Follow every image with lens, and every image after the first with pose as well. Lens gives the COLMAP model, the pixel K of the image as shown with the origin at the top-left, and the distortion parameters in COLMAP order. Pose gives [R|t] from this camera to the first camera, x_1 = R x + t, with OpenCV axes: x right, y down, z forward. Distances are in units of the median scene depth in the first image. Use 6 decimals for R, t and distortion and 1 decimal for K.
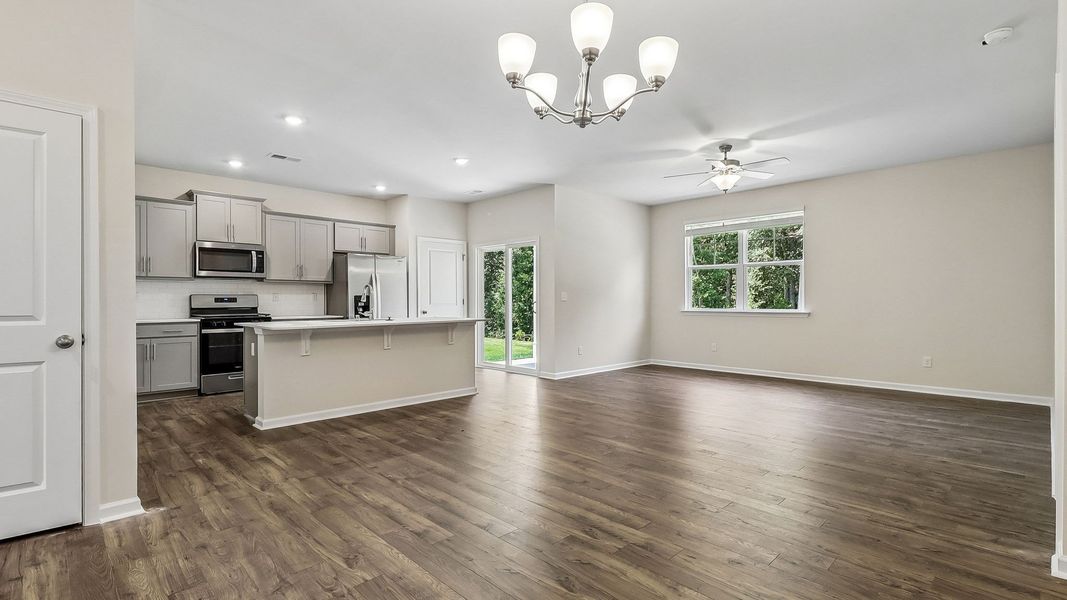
lens RADIAL K [[490.8, 0, 536.4], [0, 490.8, 297.8], [0, 0, 1]] dist [0.007749, -0.002532]
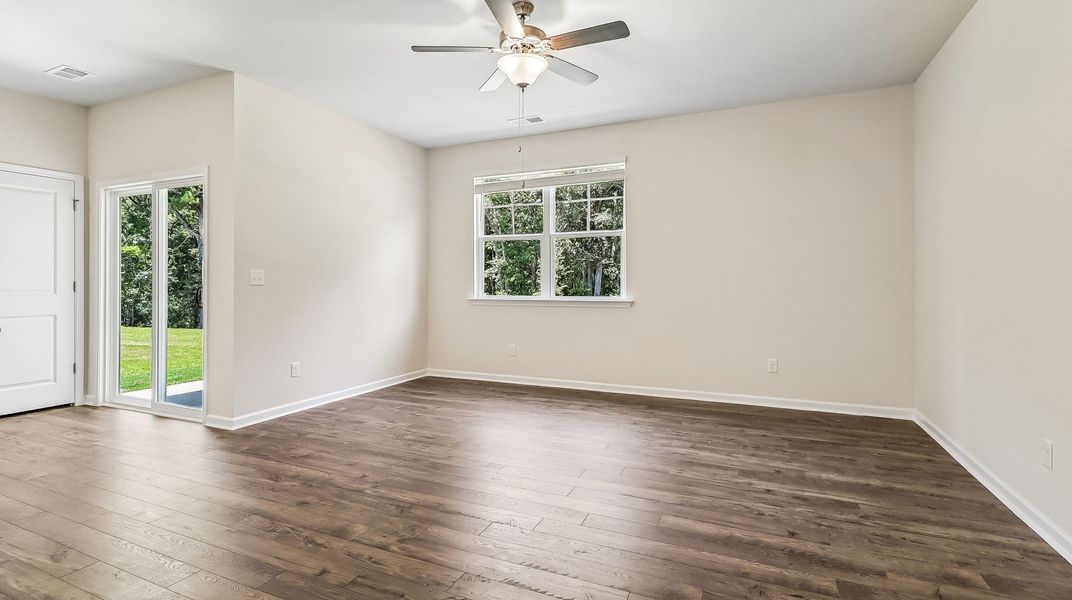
lens RADIAL K [[493.1, 0, 535.3], [0, 493.1, 276.6], [0, 0, 1]] dist [0.007749, -0.002532]
pose [[0.930625, 0.006390, 0.365919, 0.146927], [-0.002536, 0.999936, -0.011011, 0.002447], [-0.365966, 0.009319, 0.930582, 0.359530]]
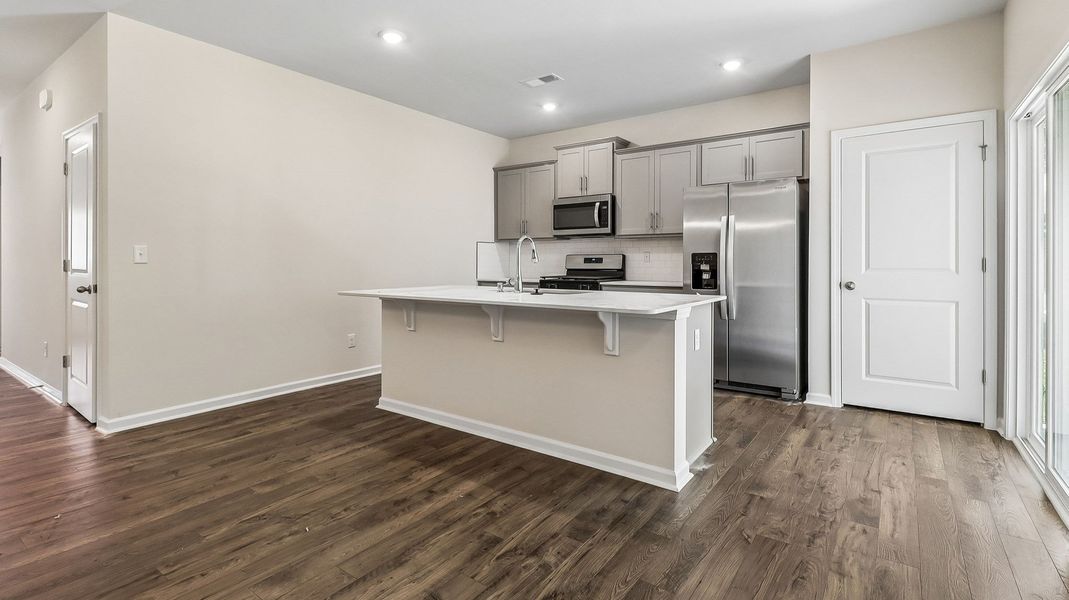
lens RADIAL K [[491.7, 0, 541.1], [0, 491.7, 266.6], [0, 0, 1]] dist [0.007749, -0.002532]
pose [[0.172849, 0.011187, -0.984885, 0.215242], [0.003066, 0.999925, 0.011896, 0.004359], [0.984944, -0.005076, 0.172802, 0.683283]]
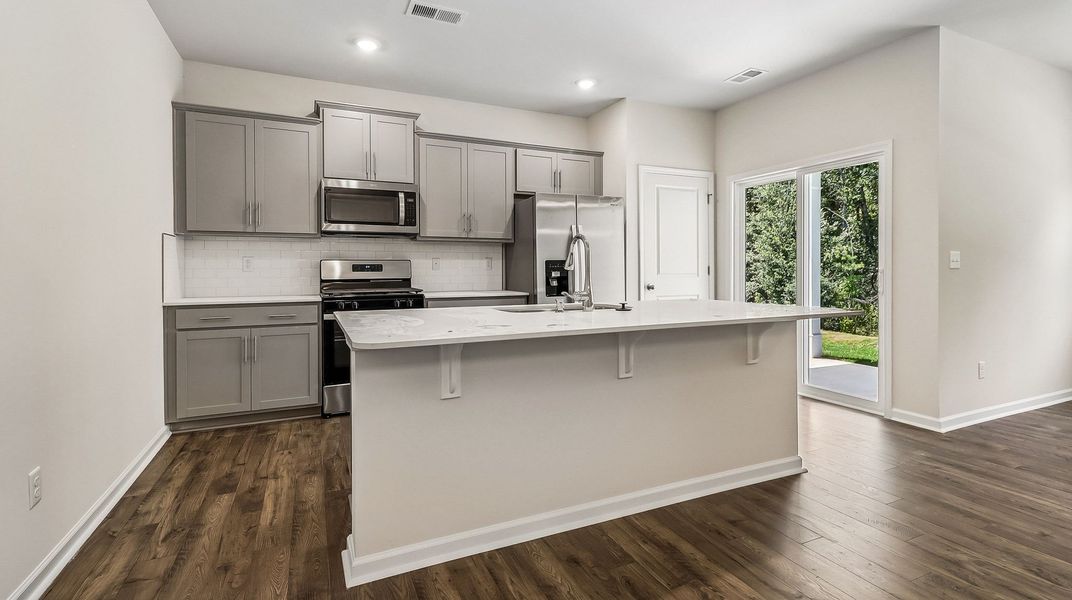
lens RADIAL K [[493.1, 0, 540.3], [0, 493.1, 269.9], [0, 0, 1]] dist [0.007749, -0.002532]
pose [[0.940903, -0.000672, -0.338675, -0.162528], [0.003429, 0.999966, 0.007543, 0.002715], [0.338658, -0.008258, 0.940873, 0.402712]]
